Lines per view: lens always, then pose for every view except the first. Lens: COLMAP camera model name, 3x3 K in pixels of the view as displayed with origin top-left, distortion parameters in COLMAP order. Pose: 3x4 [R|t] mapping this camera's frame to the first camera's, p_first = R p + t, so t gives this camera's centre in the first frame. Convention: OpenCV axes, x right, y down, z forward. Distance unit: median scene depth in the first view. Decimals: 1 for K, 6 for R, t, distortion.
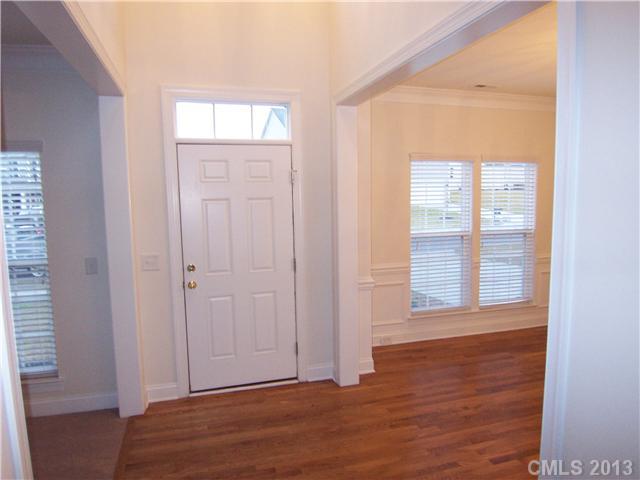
lens RADIAL K [[438.1, 0, 320.5], [0, 438.1, 241.2], [0, 0, 1]] dist [-0.008991, -0.066530]
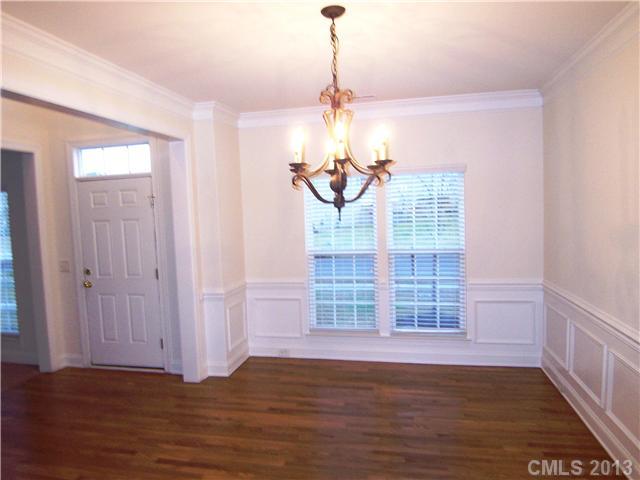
lens RADIAL K [[438.1, 0, 320.5], [0, 438.1, 241.2], [0, 0, 1]] dist [-0.008991, -0.066530]
pose [[0.881499, 0.021698, -0.471687, 0.935944], [-0.030525, 0.999473, -0.011070, -0.038942], [0.471198, 0.024157, 0.881697, 0.148688]]
